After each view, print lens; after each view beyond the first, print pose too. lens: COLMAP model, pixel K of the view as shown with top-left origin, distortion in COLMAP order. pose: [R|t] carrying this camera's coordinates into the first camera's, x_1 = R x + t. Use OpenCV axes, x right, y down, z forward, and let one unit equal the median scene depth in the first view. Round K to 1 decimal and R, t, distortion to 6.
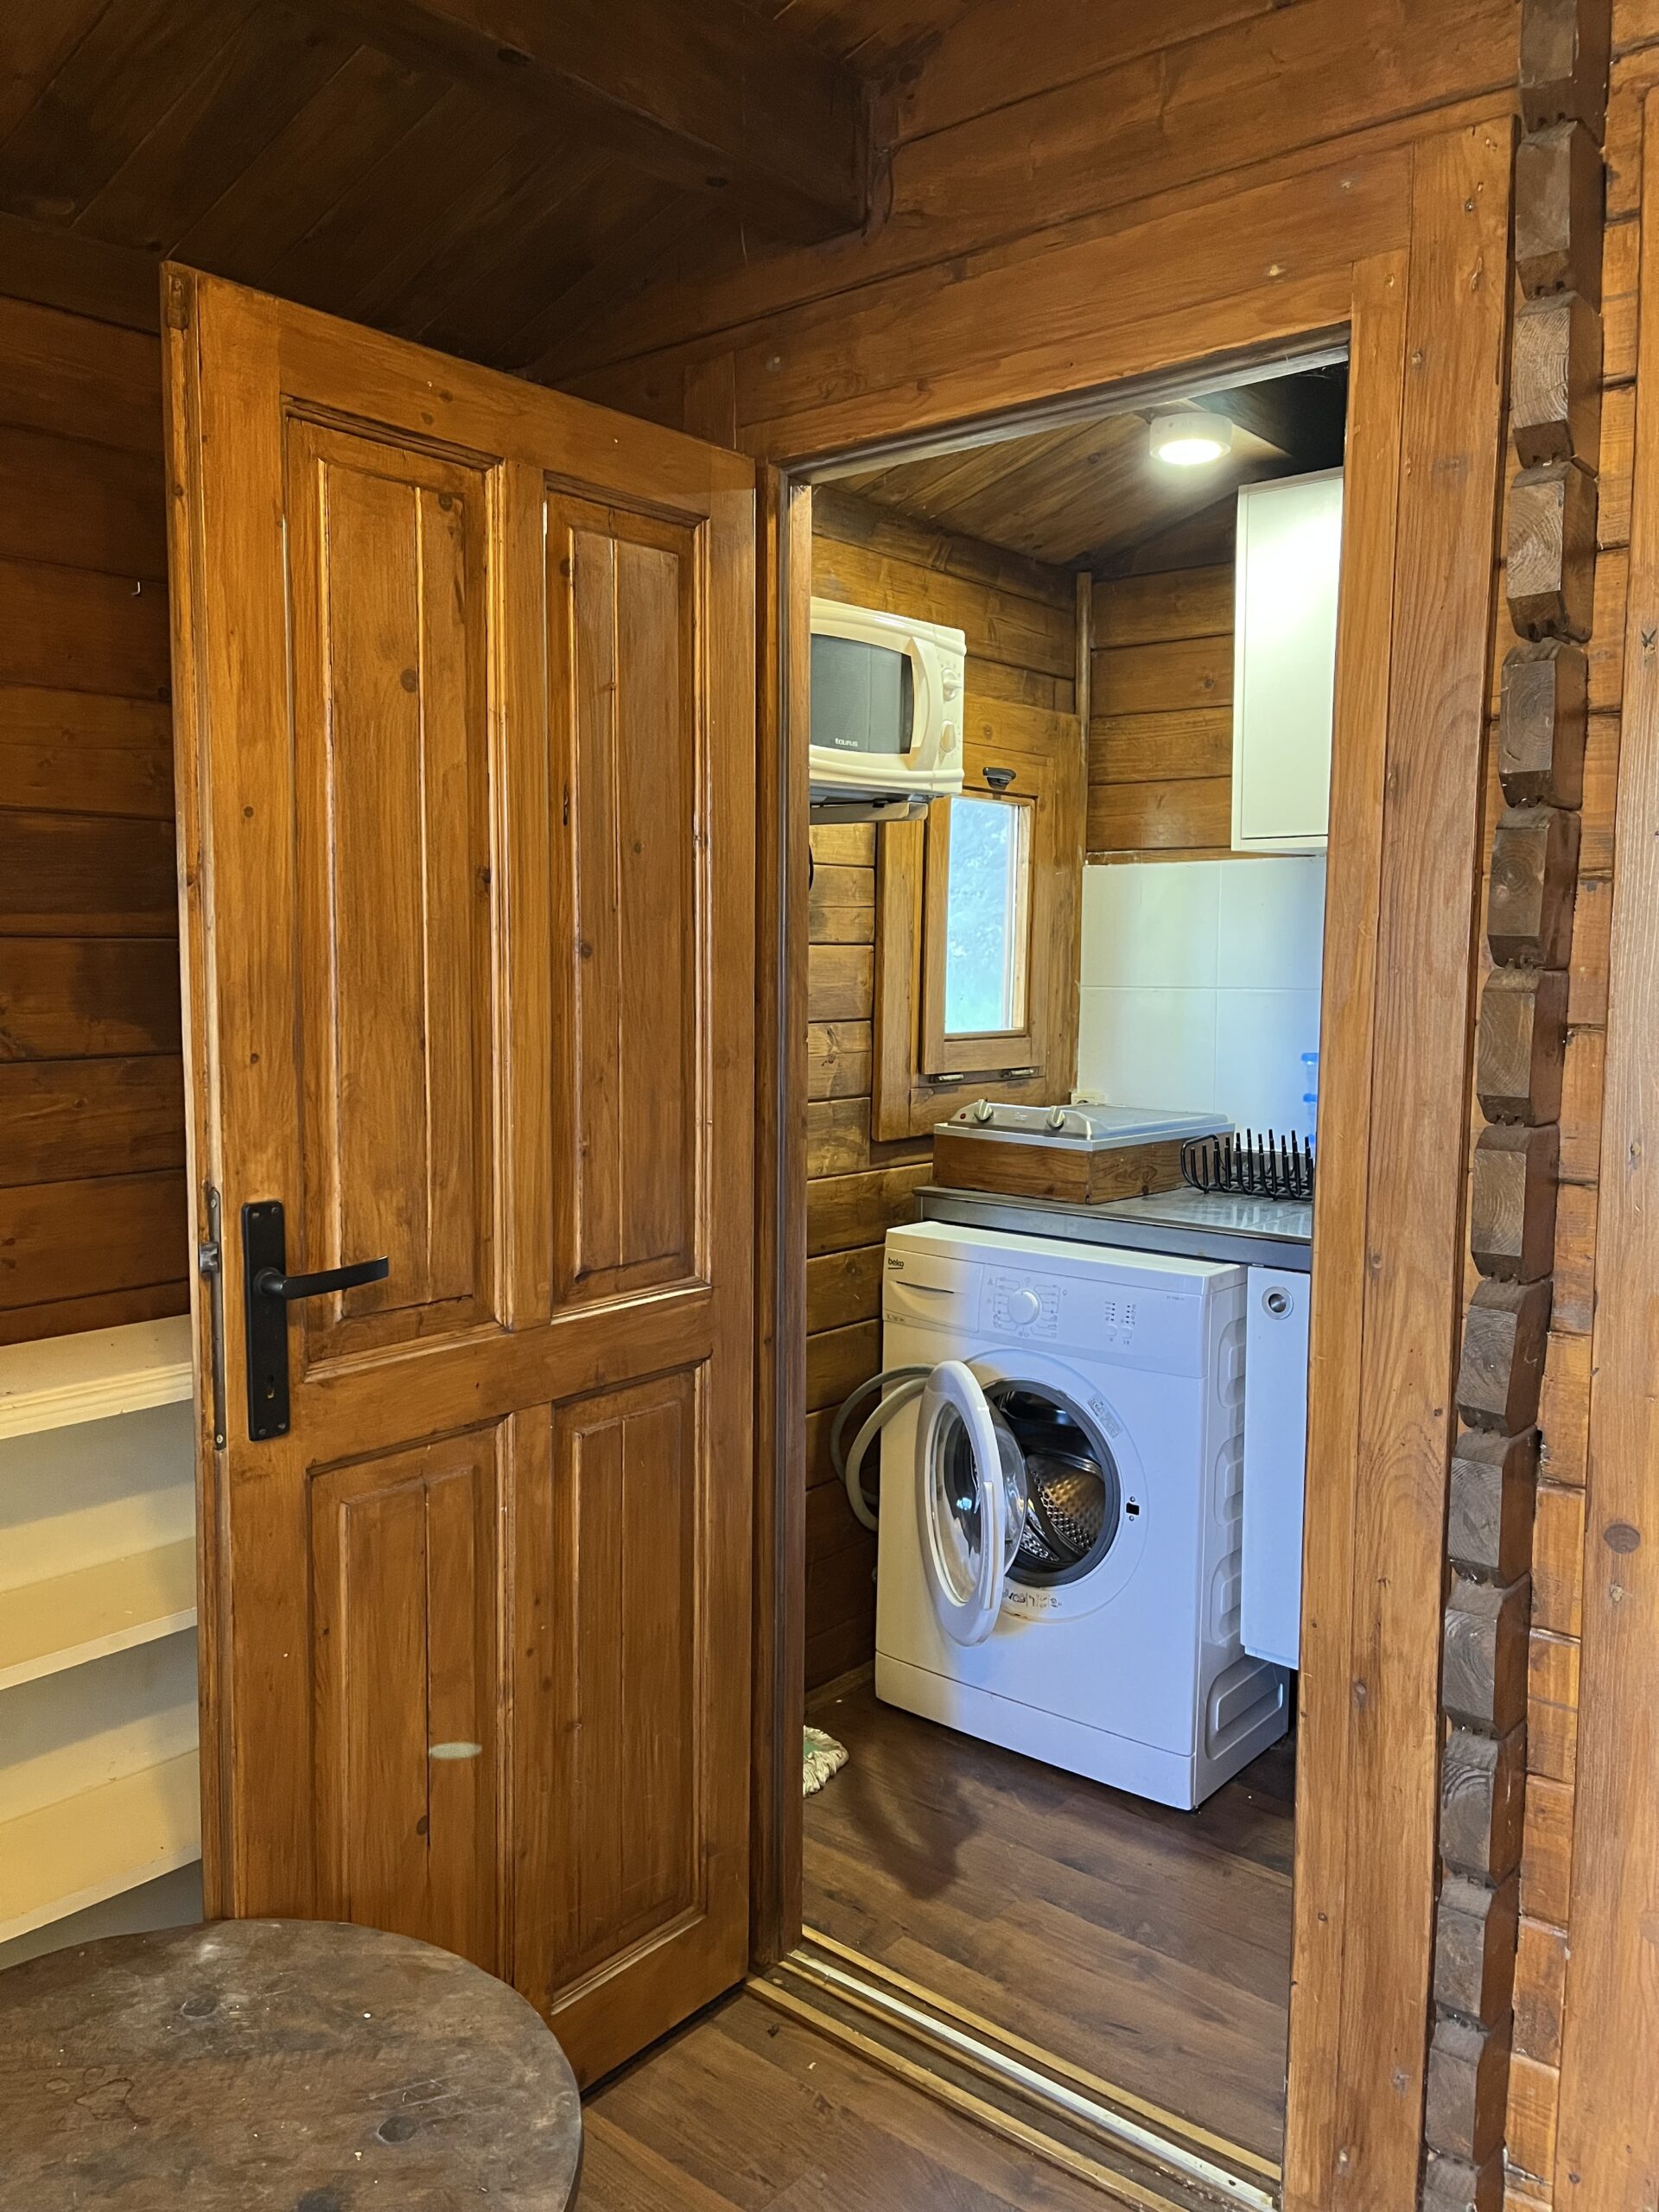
lens RADIAL K [[1656.8, 0, 830.0], [0, 1656.8, 1096.5], [0, 0, 1]] dist [0.063249, -0.093473]
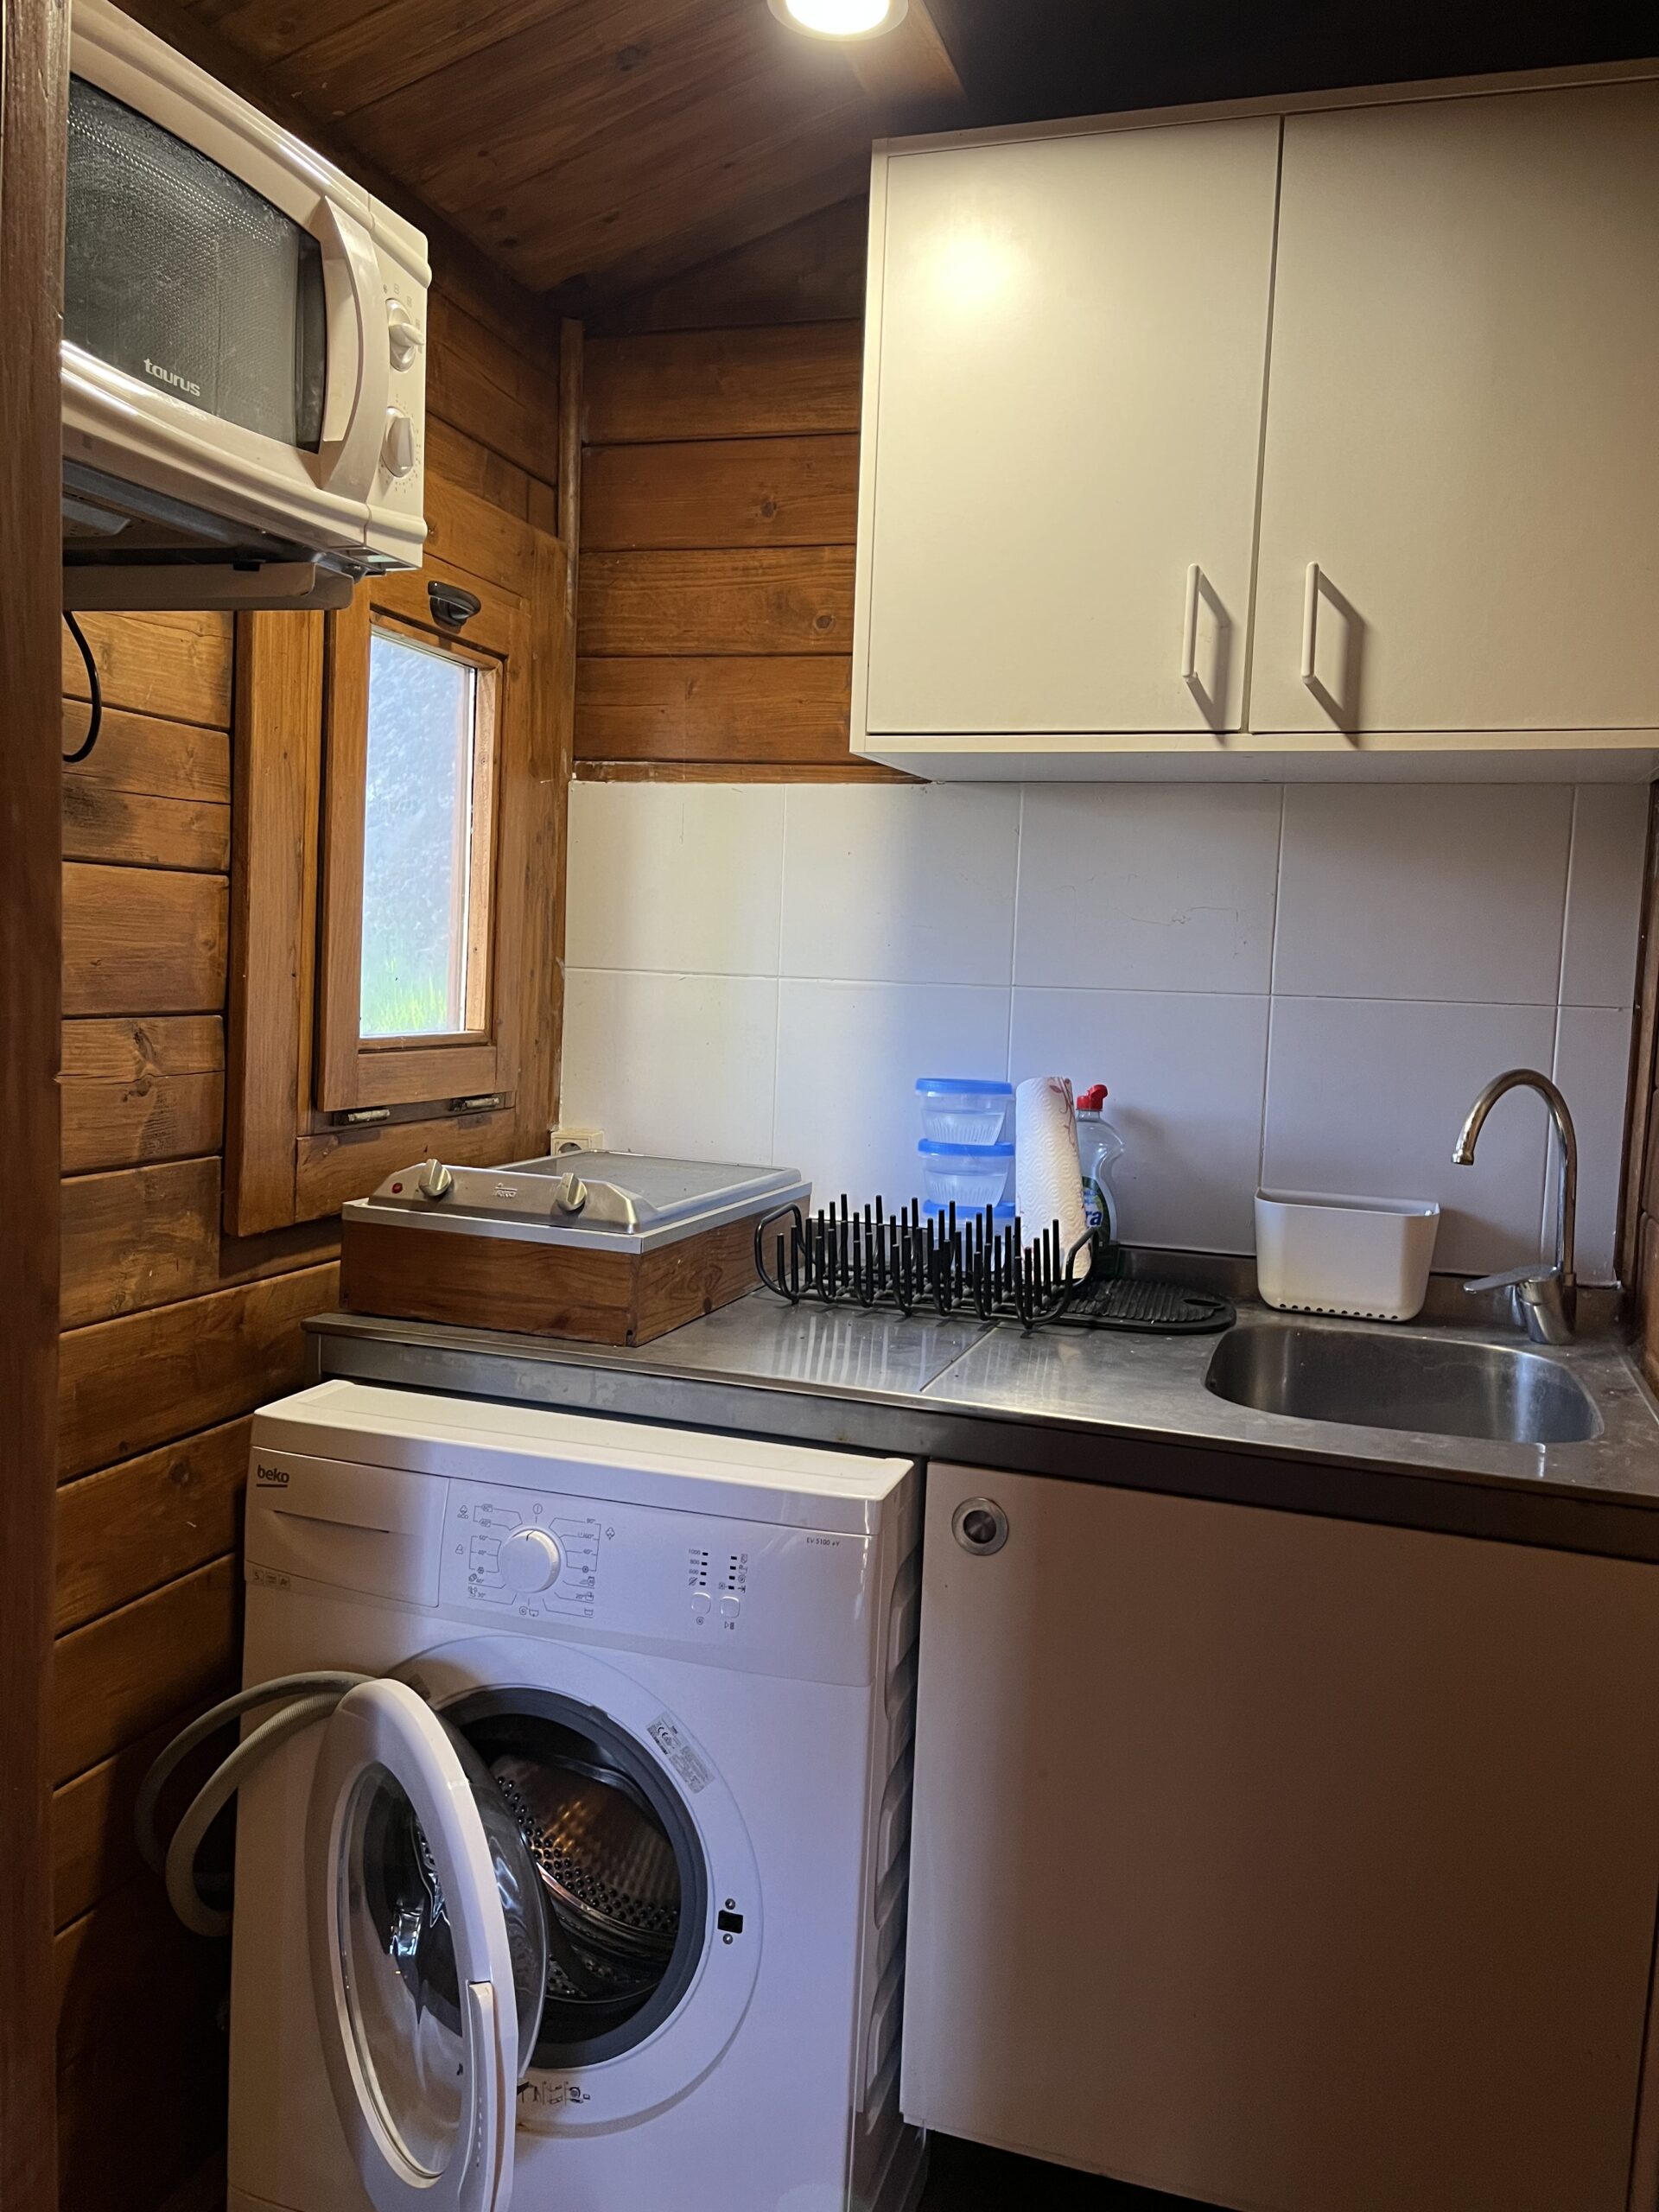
lens RADIAL K [[1711.2, 0, 837.9], [0, 1711.2, 1108.9], [0, 0, 1]] dist [0.075255, -0.101104]
pose [[0.929835, 0.002201, 0.367971, 0.004164], [-0.006484, 0.999925, 0.010404, -0.022381], [-0.367921, -0.012060, 0.929779, 0.406462]]
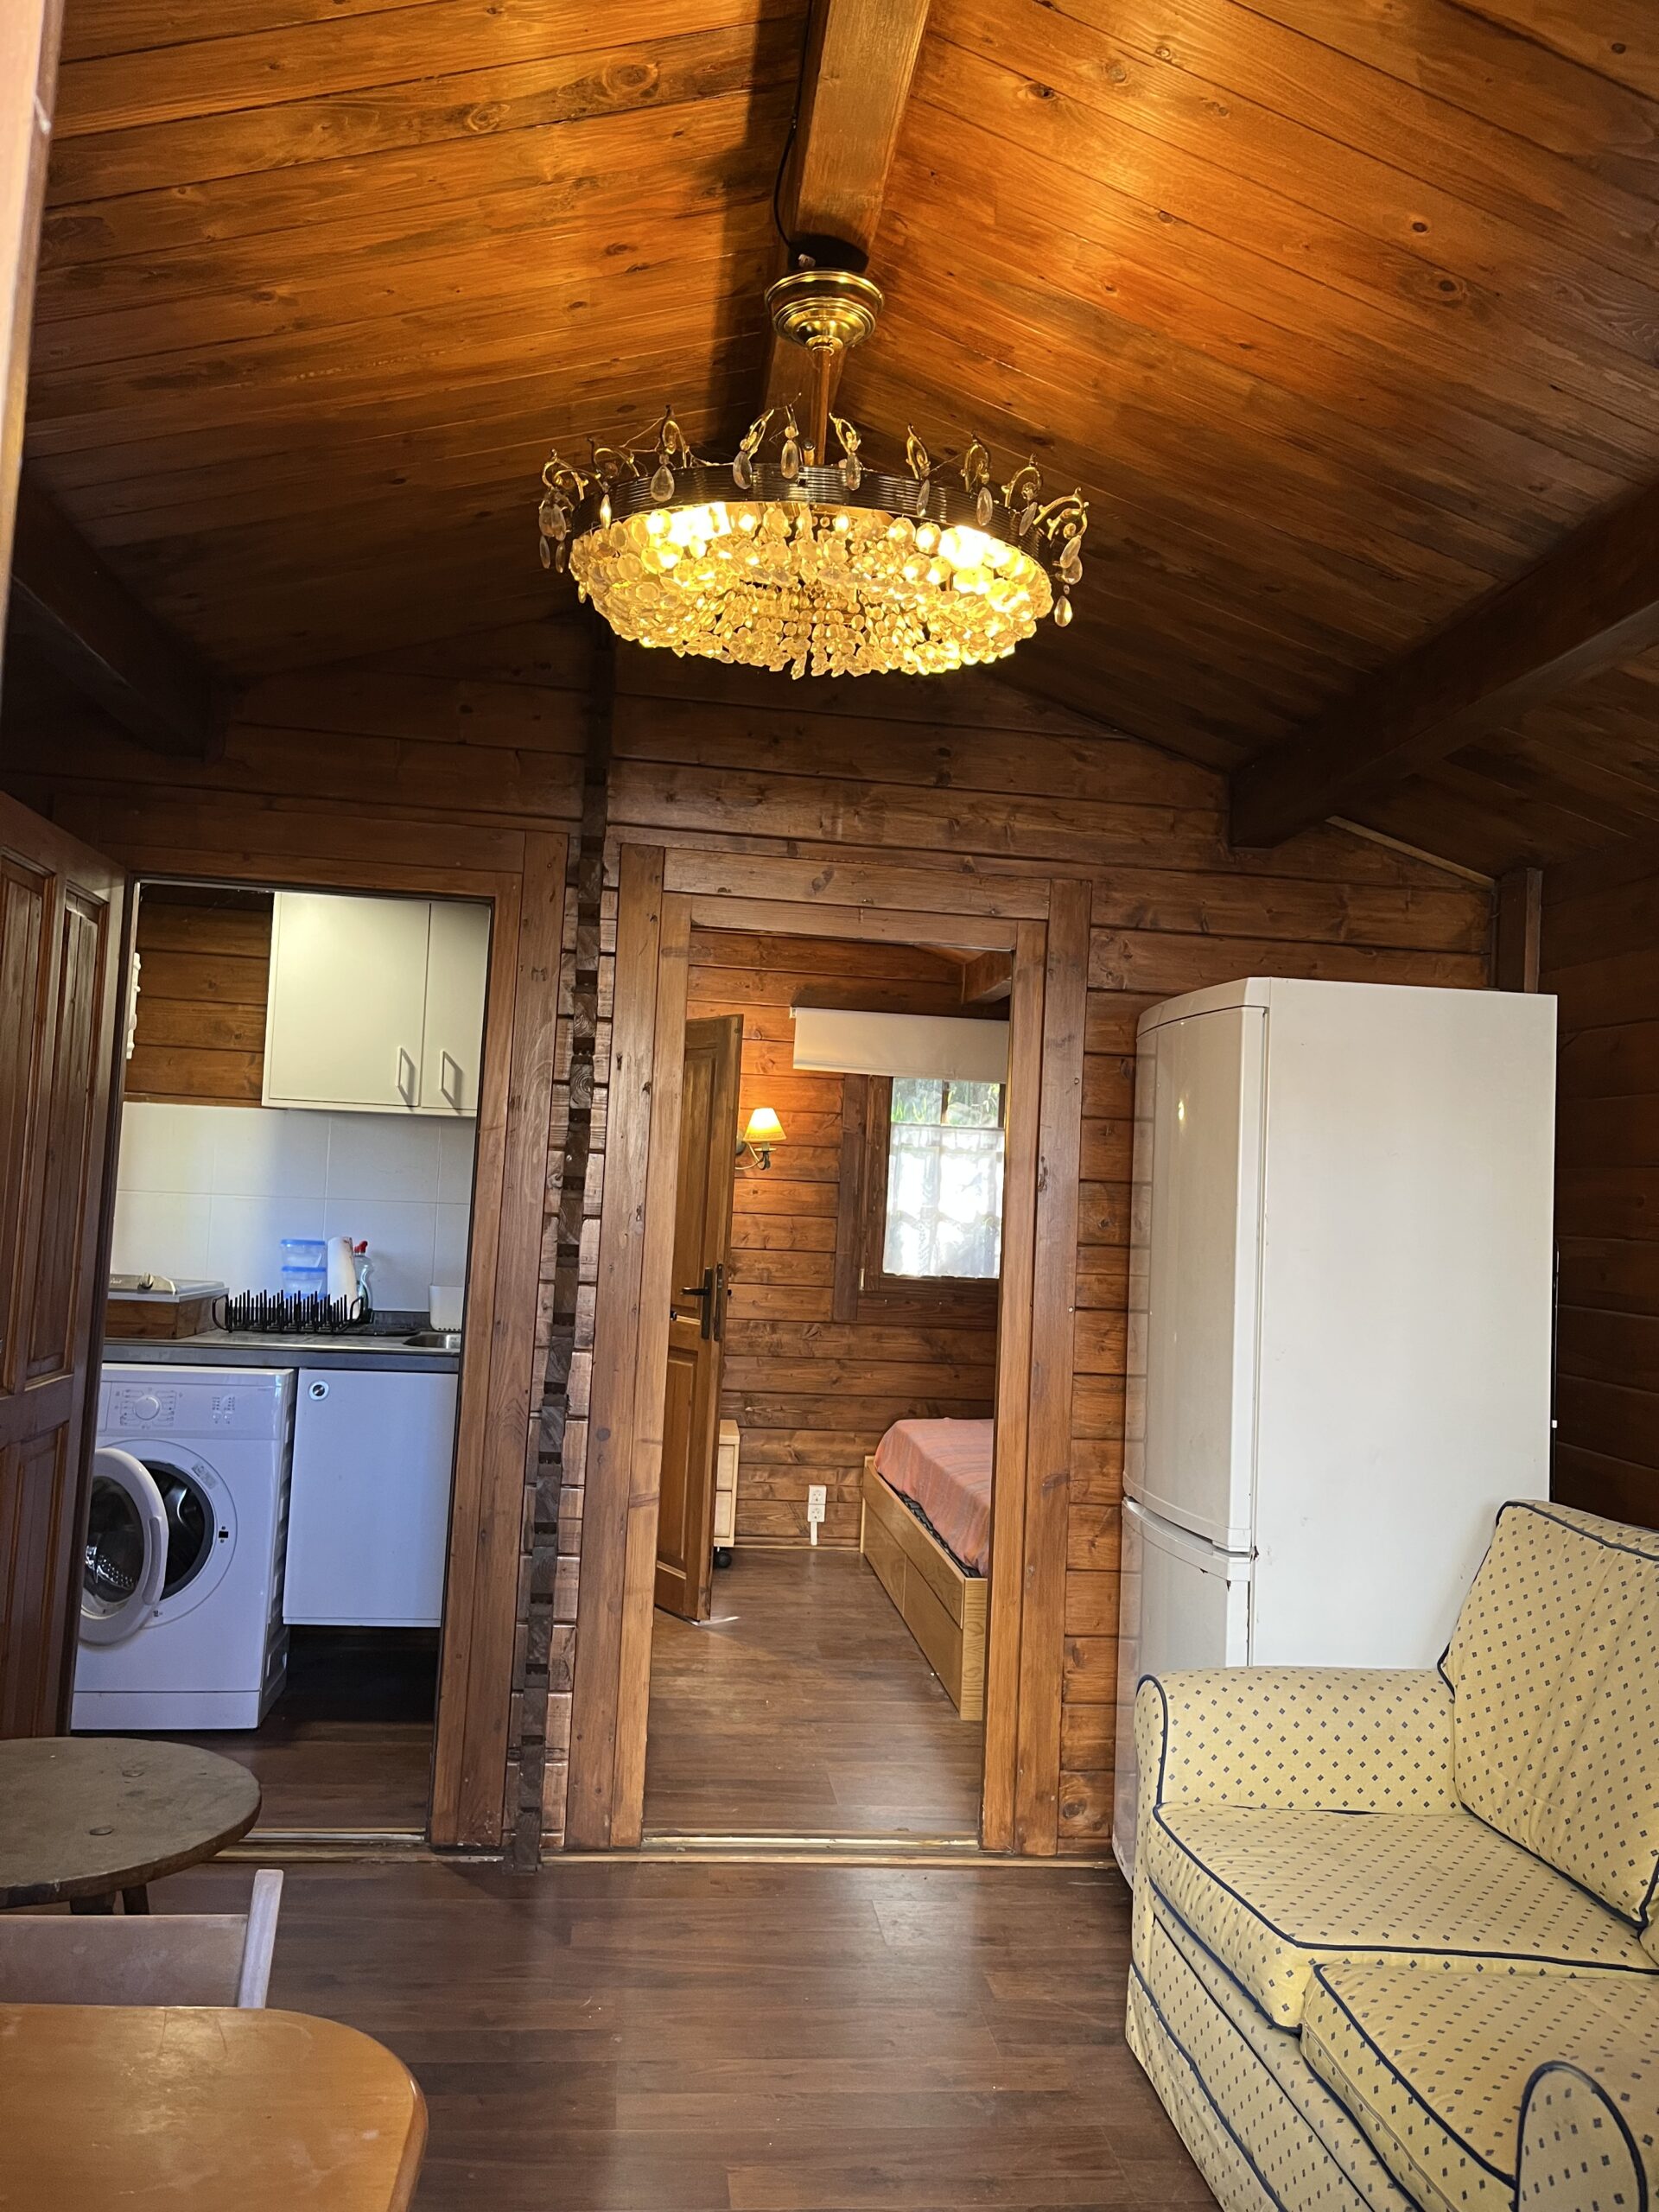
lens RADIAL K [[1548.6, 0, 832.2], [0, 1548.6, 1128.9], [0, 0, 1]] dist [0.039531, -0.070889]
pose [[0.684578, 0.064808, 0.726053, -0.435184], [0.018181, 0.994212, -0.105886, 0.035317], [-0.728713, 0.085688, 0.679437, -0.355263]]
